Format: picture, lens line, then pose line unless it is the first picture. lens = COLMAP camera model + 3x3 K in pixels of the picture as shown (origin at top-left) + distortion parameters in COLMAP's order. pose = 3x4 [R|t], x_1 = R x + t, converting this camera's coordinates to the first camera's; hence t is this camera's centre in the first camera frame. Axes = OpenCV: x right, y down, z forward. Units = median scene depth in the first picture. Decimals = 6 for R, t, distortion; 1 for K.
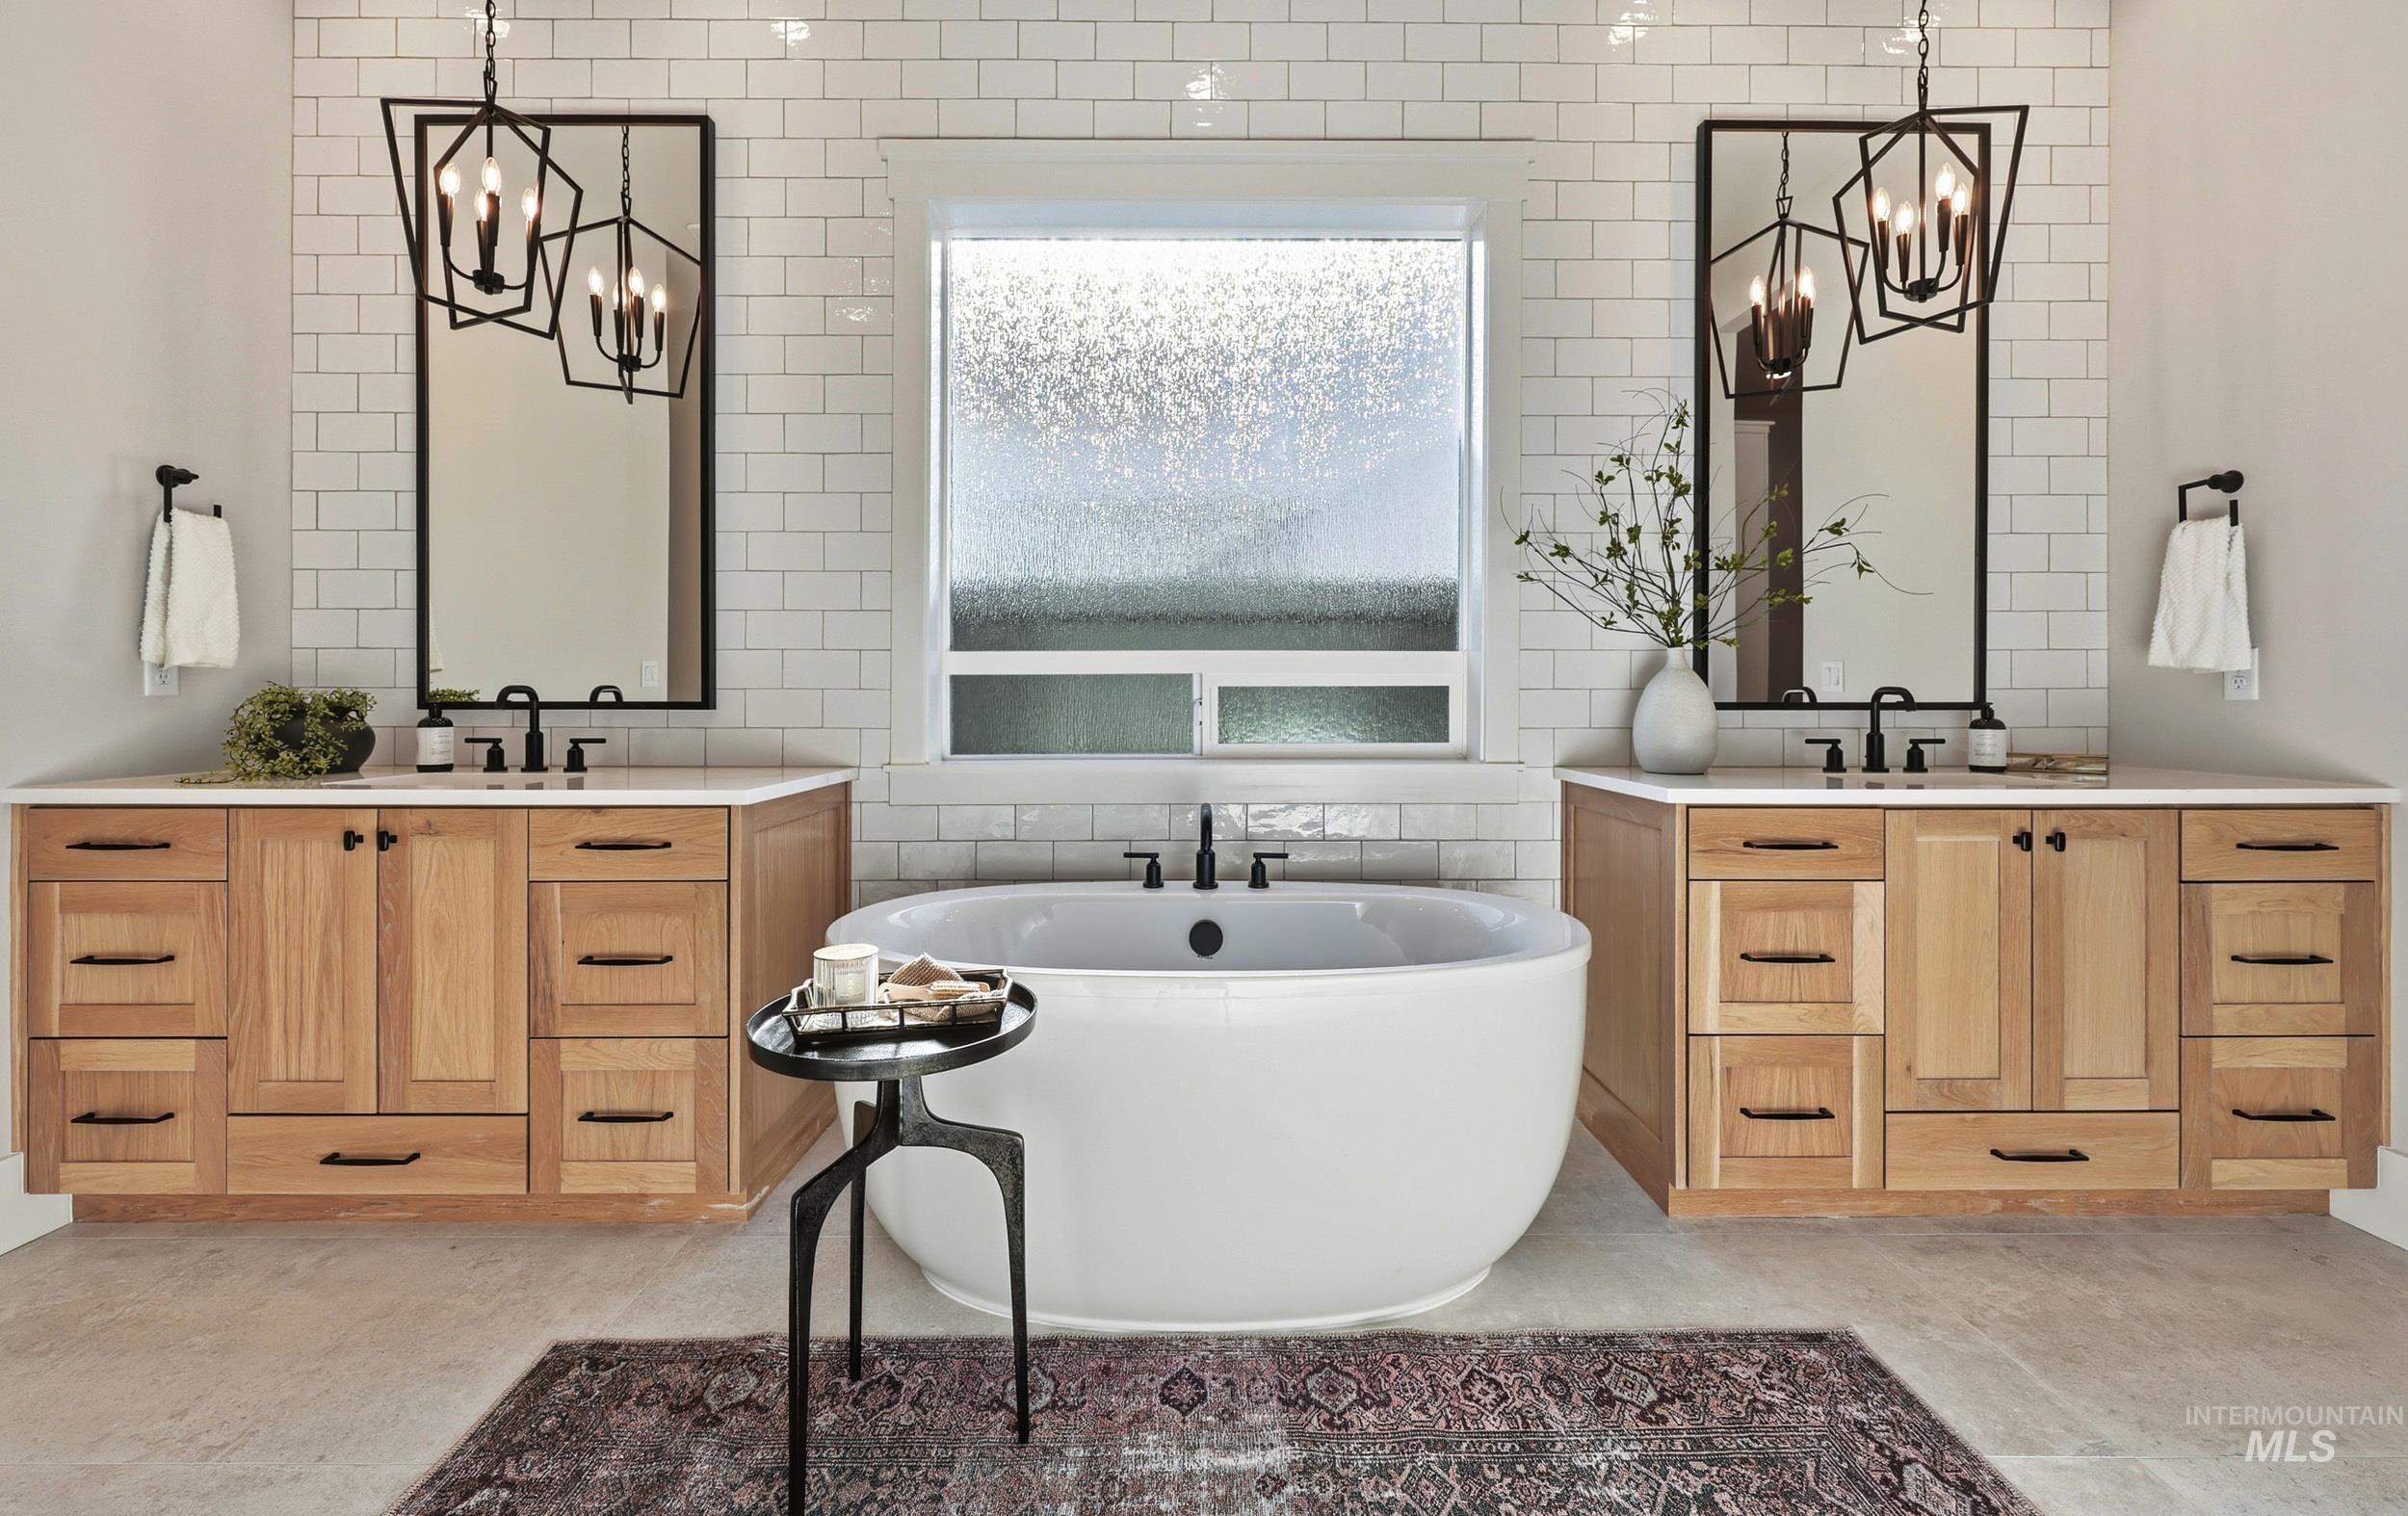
lens RADIAL K [[1007.2, 0, 1204.1], [0, 1007.2, 698.3], [0, 0, 1]] dist [-0.003130, -0.000109]
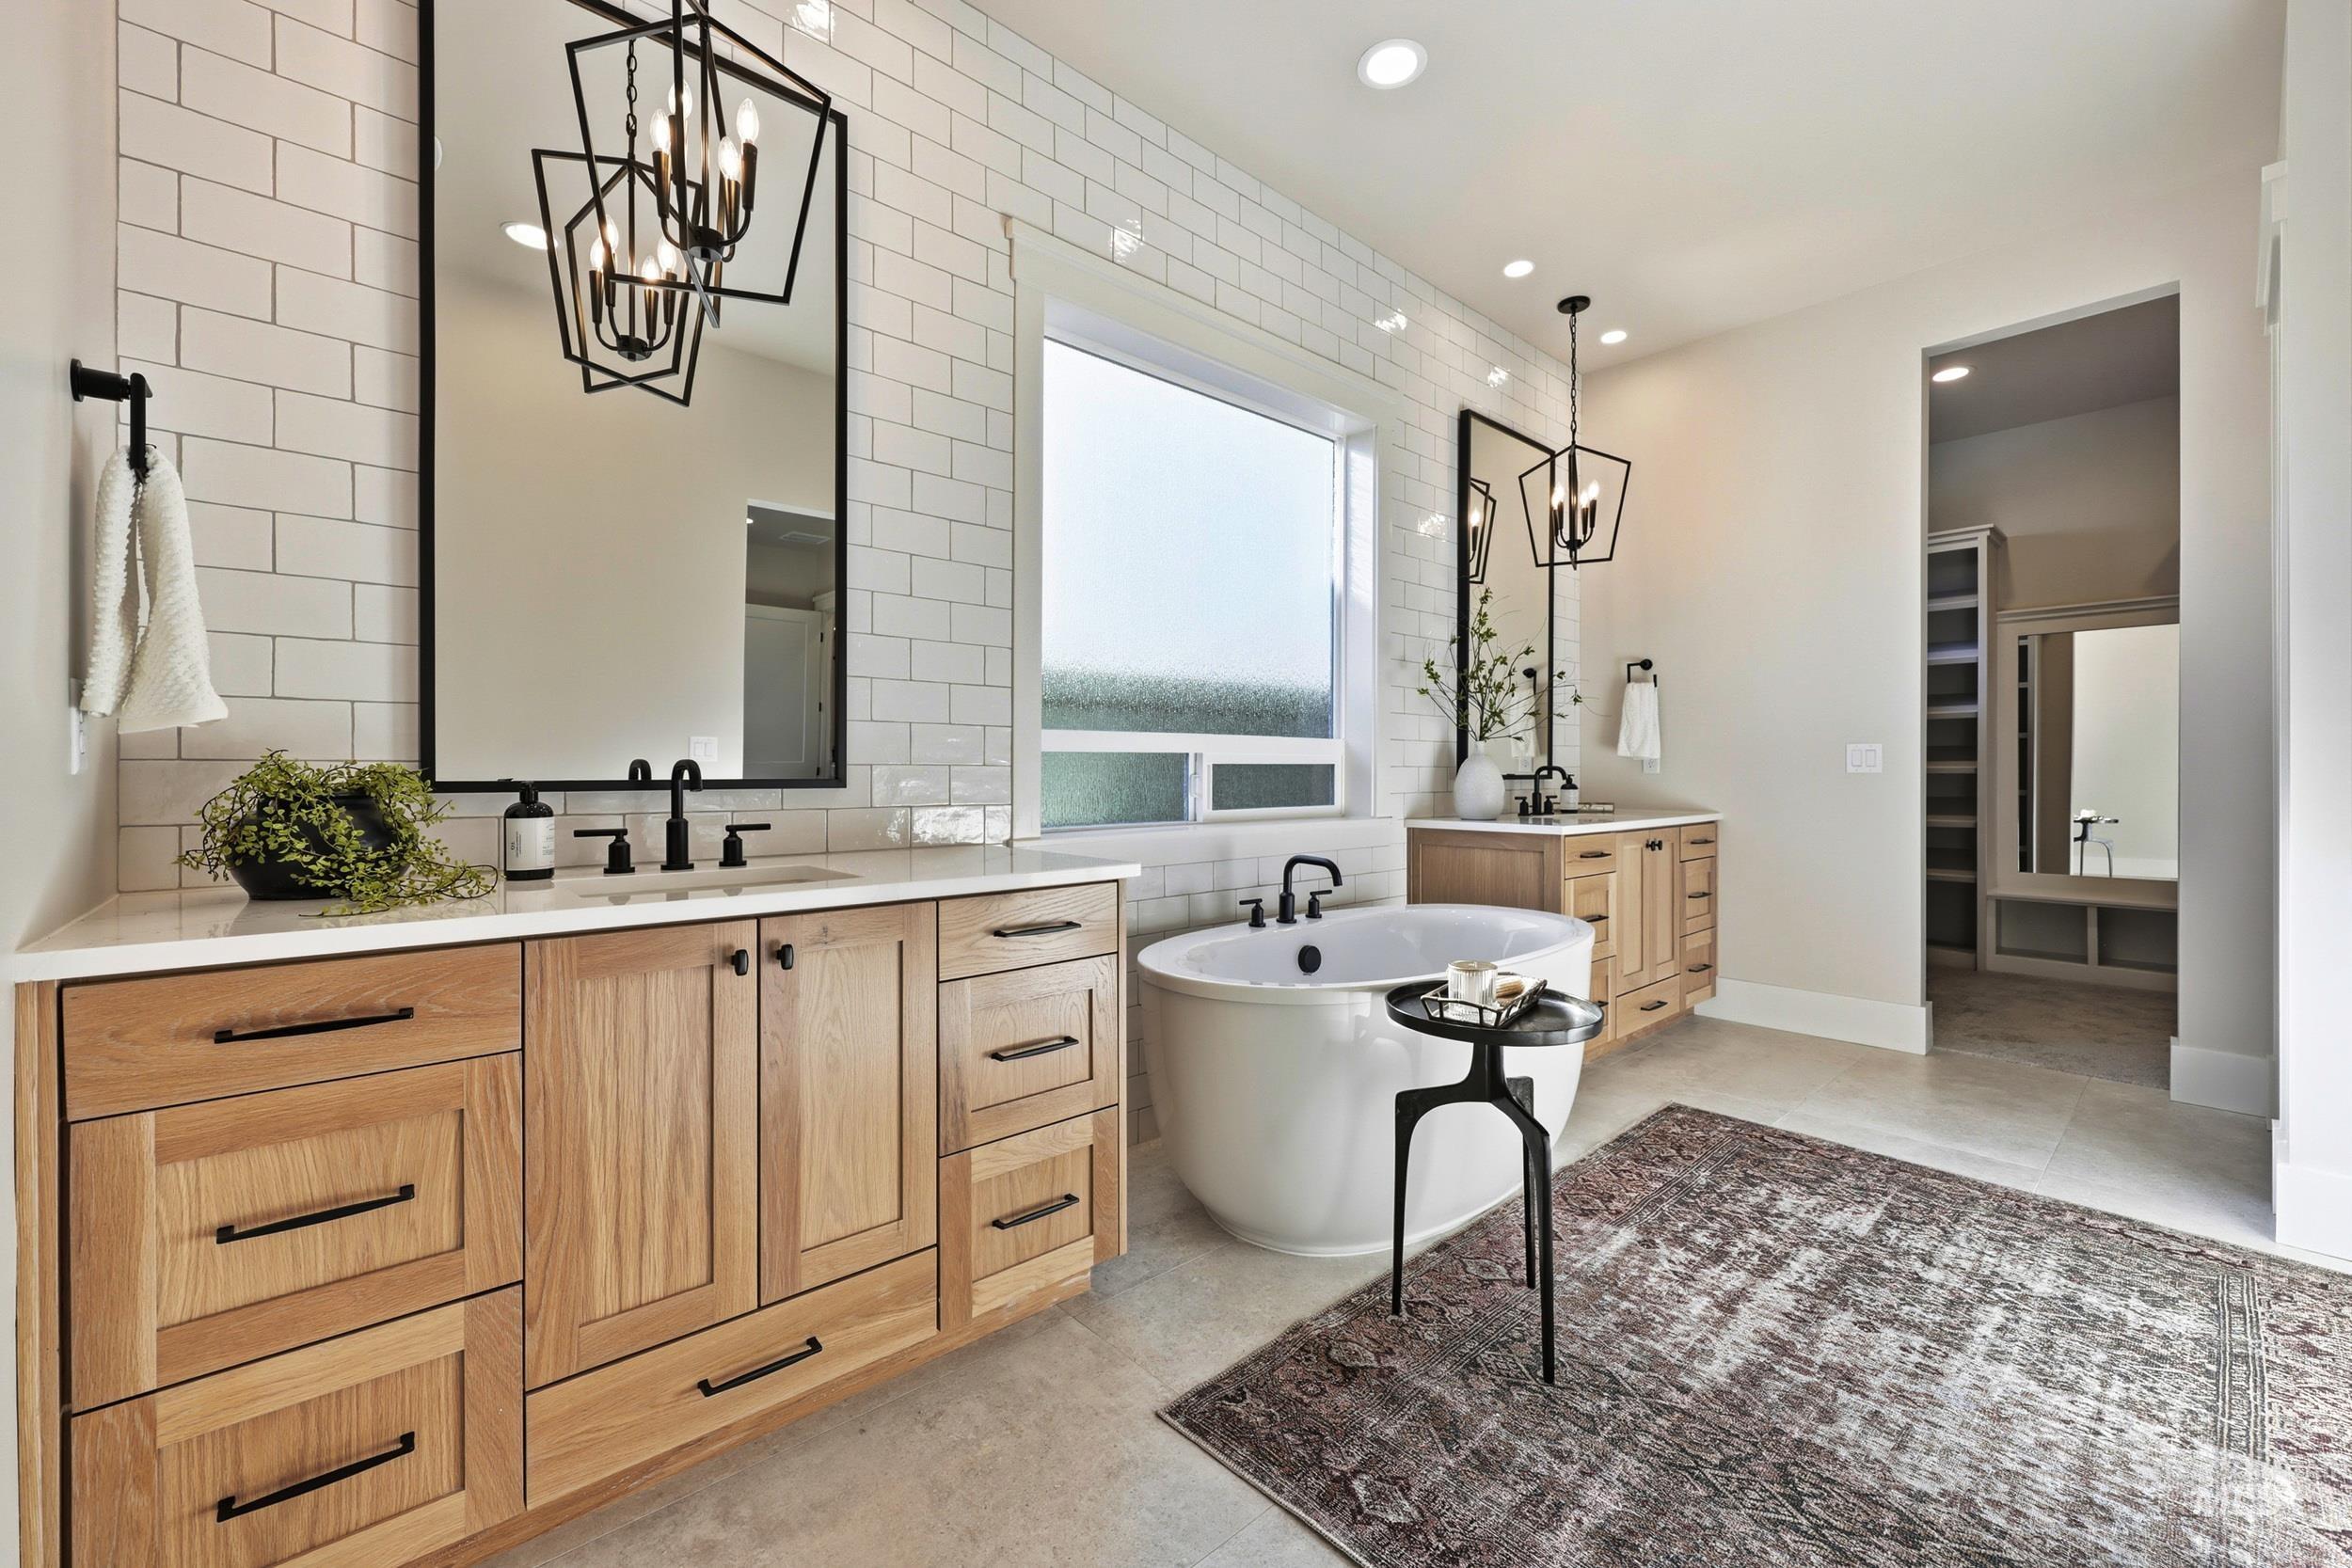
lens RADIAL K [[946.4, 0, 1174.1], [0, 946.4, 772.6], [0, 0, 1]] dist [-0.000633, -0.000271]
pose [[0.749142, -0.002290, 0.662406, -0.910385], [0.000536, 0.999996, 0.002852, -0.005064], [-0.662410, -0.001781, 0.749140, 0.198588]]
